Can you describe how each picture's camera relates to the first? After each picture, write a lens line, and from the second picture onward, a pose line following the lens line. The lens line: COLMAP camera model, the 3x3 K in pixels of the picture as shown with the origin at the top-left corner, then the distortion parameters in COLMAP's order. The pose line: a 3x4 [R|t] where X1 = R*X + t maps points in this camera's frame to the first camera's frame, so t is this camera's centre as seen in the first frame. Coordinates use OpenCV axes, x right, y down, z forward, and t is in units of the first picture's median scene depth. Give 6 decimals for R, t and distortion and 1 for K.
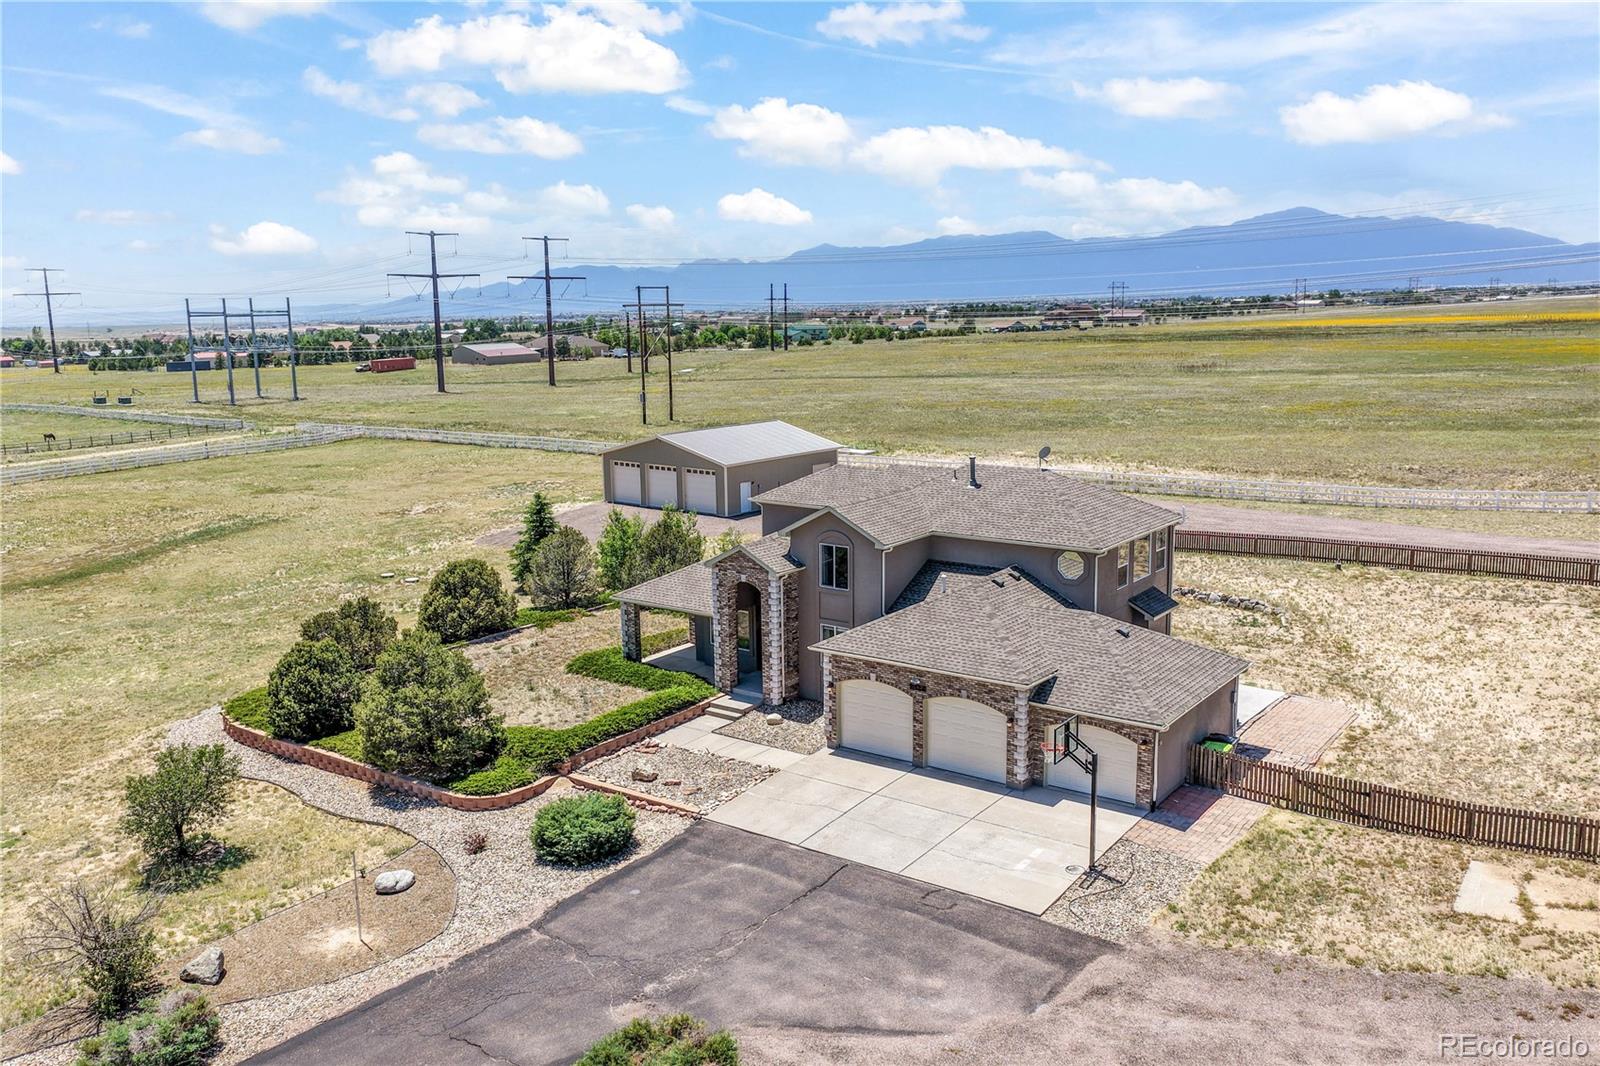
lens RADIAL K [[1443.4, 0, 791.6], [0, 1443.4, 536.5], [0, 0, 1]] dist [0.003104, 0.011151]
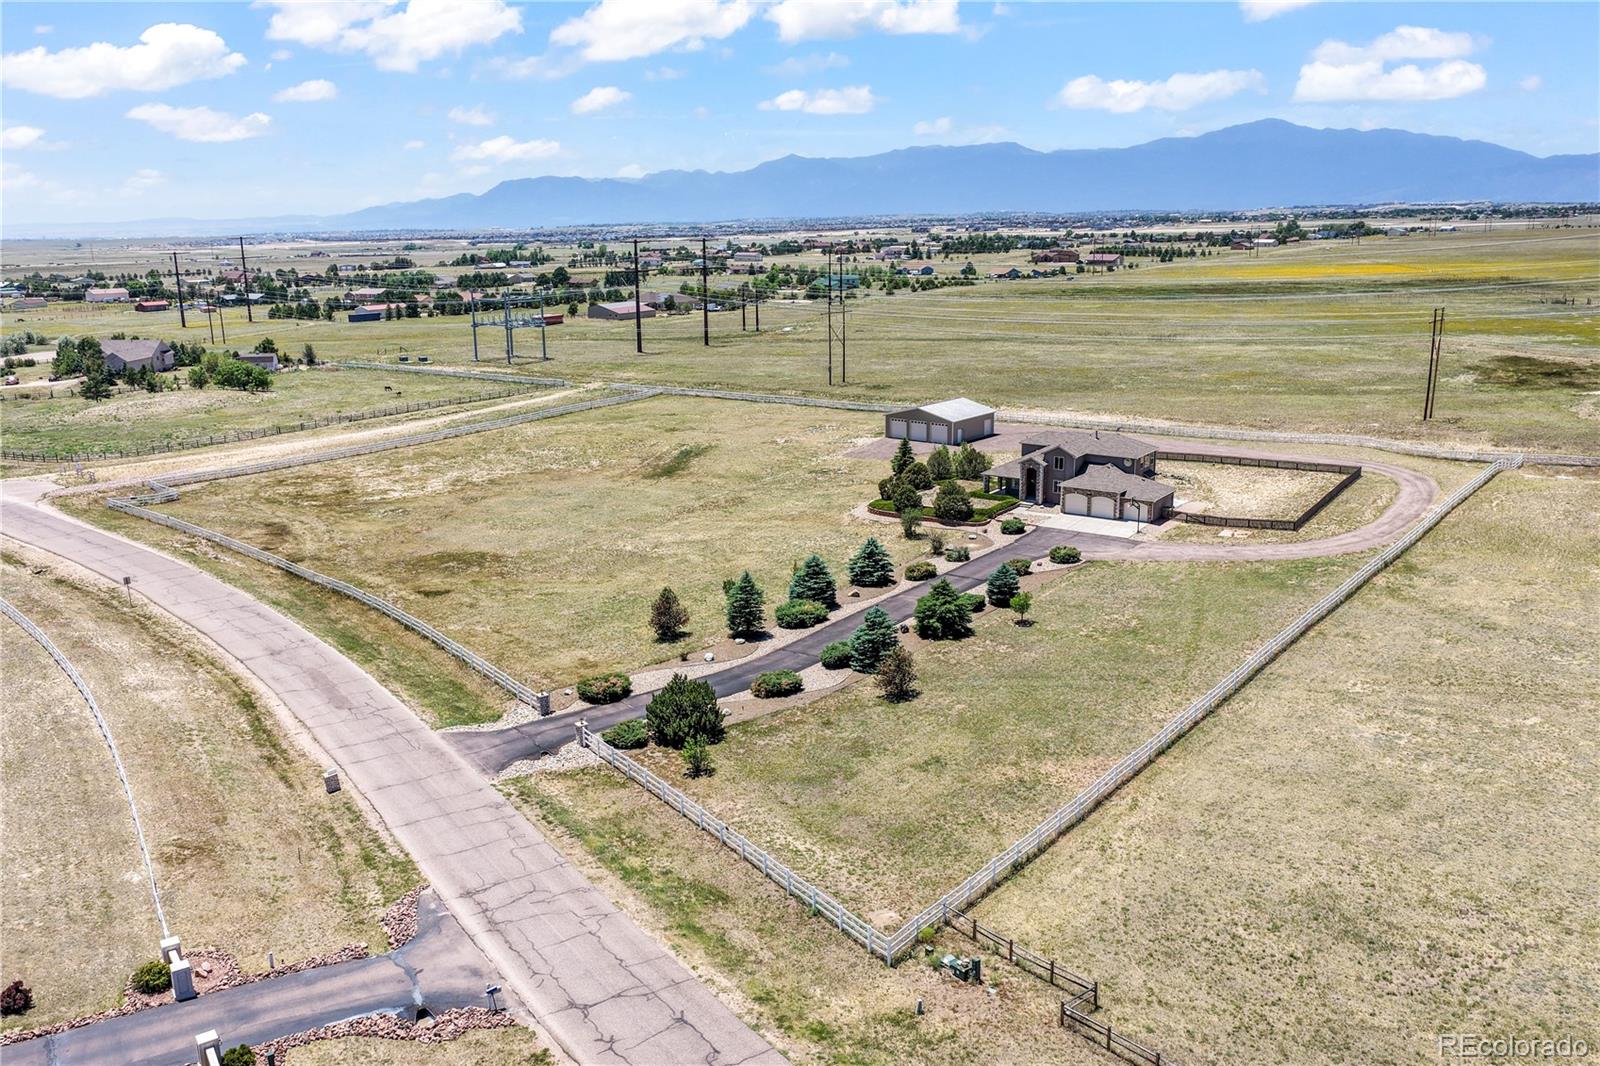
lens RADIAL K [[1443.4, 0, 802.6], [0, 1443.4, 525.5], [0, 0, 1]] dist [0.003104, 0.011151]
pose [[0.999555, -0.003787, 0.029594, -0.650179], [0.002261, 0.998674, 0.051433, -0.008858], [-0.029749, -0.051344, 0.998238, -2.310678]]
